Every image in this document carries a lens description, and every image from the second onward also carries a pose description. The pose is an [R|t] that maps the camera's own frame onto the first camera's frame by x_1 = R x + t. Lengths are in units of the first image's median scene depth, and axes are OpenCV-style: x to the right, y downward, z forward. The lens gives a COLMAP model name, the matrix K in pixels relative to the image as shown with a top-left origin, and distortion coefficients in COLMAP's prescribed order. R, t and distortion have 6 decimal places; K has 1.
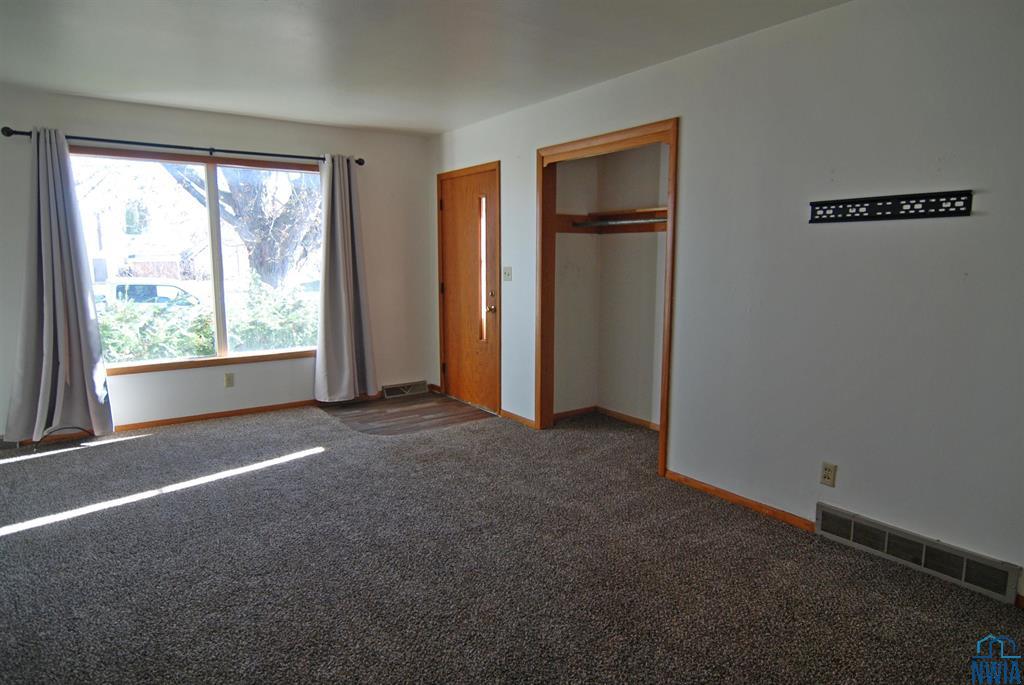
lens RADIAL K [[614.3, 0, 512.0], [0, 614.3, 342.5], [0, 0, 1]] dist [-0.016362, -0.001762]
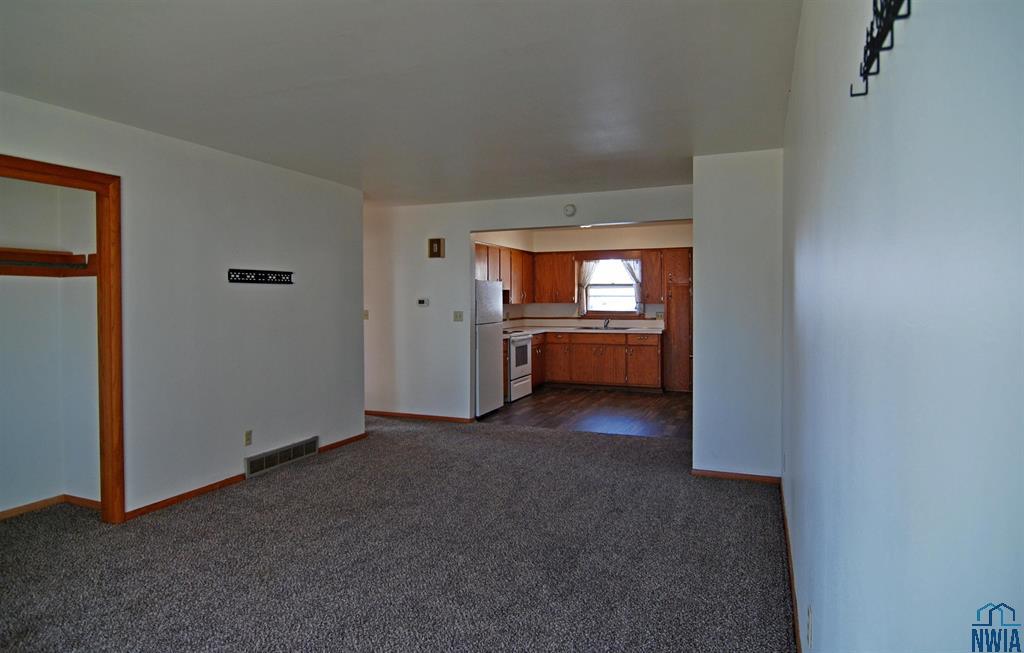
lens RADIAL K [[594.7, 0, 513.0], [0, 594.7, 312.6], [0, 0, 1]] dist [-0.018393, -0.000116]
pose [[-0.532330, -0.015079, 0.846403, -0.753941], [0.121645, 0.988102, 0.094110, -0.110656], [-0.837751, 0.153058, -0.524162, 0.767006]]
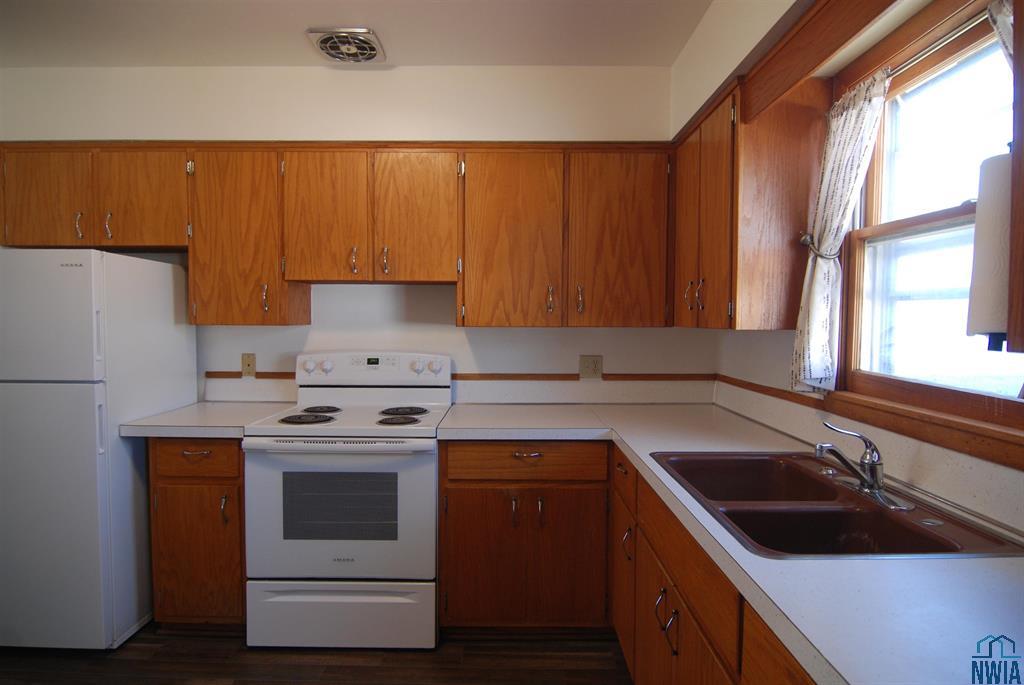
lens RADIAL K [[562.7, 0, 512.8], [0, 562.7, 344.5], [0, 0, 1]] dist [-0.015481, -0.002291]
pose [[0.583142, -0.031328, 0.811766, 0.475590], [0.104551, 0.993840, -0.036751, 0.088510], [-0.805615, 0.106303, 0.582825, -0.628164]]
